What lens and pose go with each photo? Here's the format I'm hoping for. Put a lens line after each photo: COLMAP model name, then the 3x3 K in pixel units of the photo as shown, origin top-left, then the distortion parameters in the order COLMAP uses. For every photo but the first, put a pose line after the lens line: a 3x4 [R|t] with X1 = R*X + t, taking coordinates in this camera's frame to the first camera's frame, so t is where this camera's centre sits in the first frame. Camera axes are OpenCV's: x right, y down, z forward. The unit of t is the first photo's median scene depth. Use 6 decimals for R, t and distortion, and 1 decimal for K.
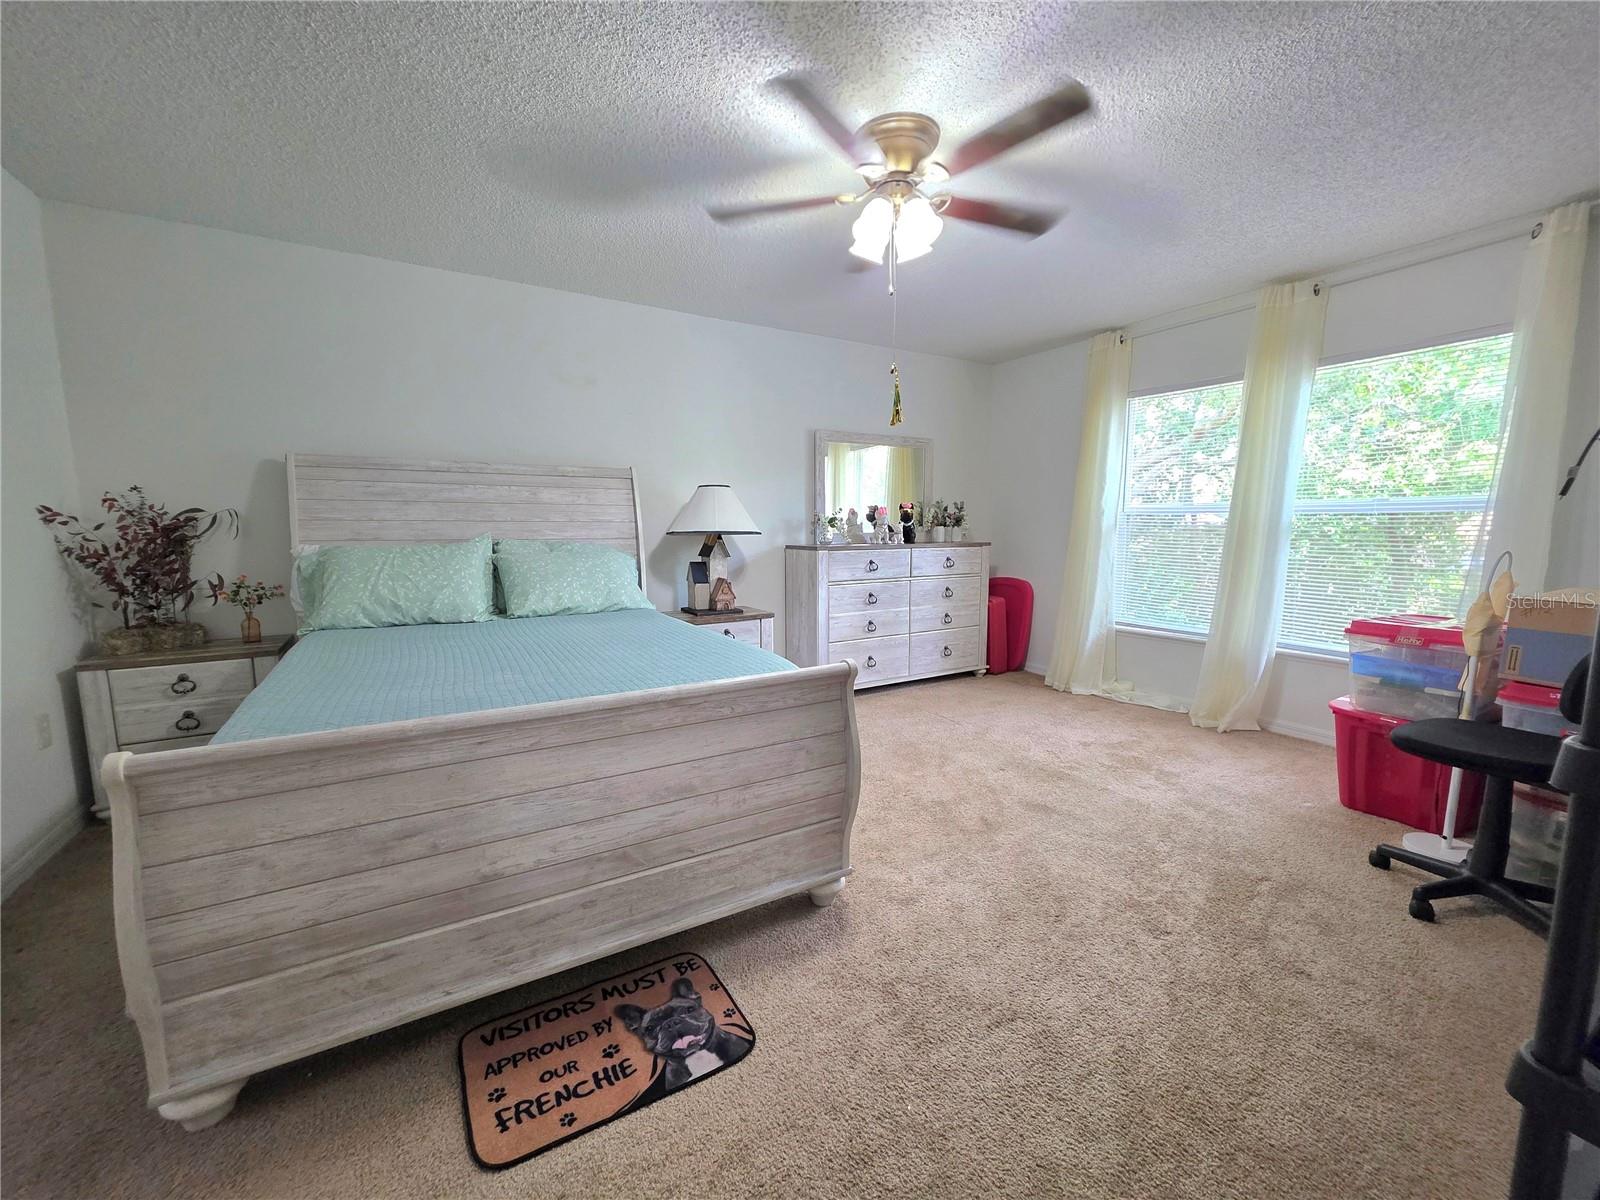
lens RADIAL K [[642.8, 0, 788.8], [0, 642.8, 600.5], [0, 0, 1]] dist [0.002481, 0.000111]
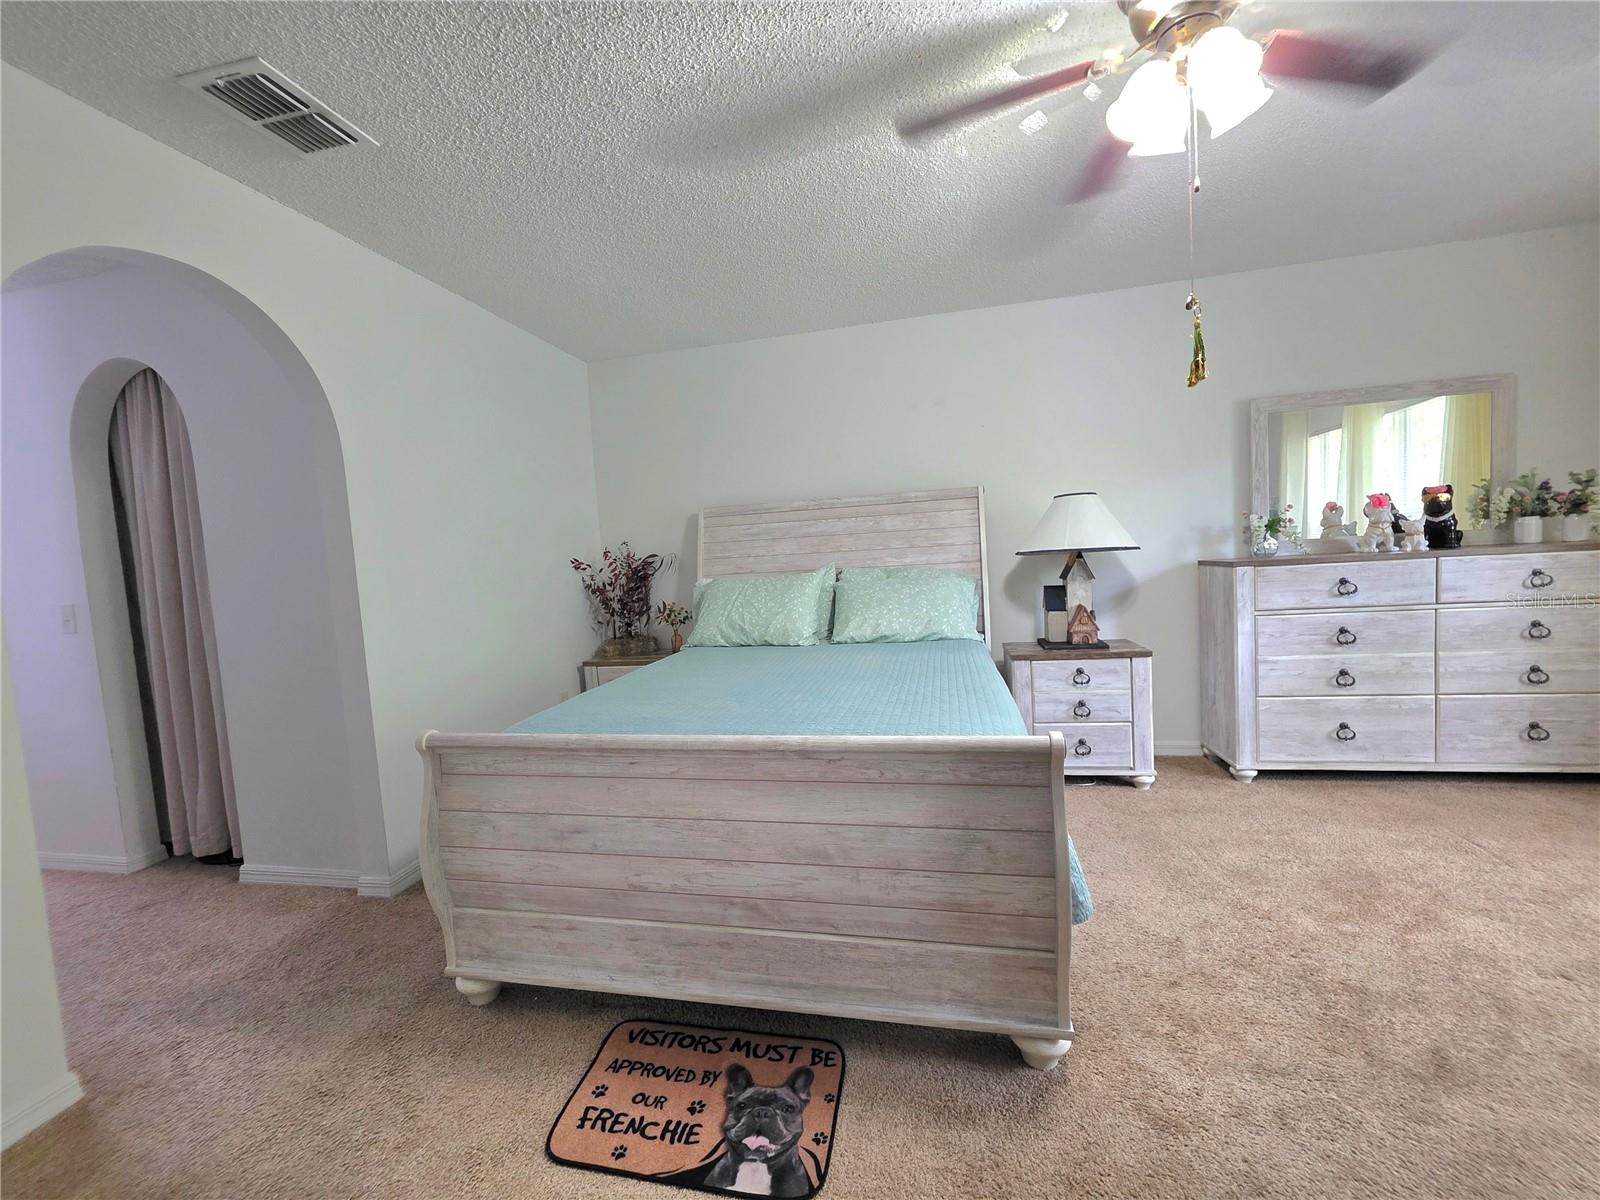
lens RADIAL K [[642.8, 0, 795.5], [0, 642.8, 600.7], [0, 0, 1]] dist [0.002481, 0.000111]
pose [[0.731166, 0.003316, -0.682192, 0.296528], [-0.021139, 0.999618, -0.017799, -0.028045], [0.681872, 0.027435, 0.730957, 0.226858]]
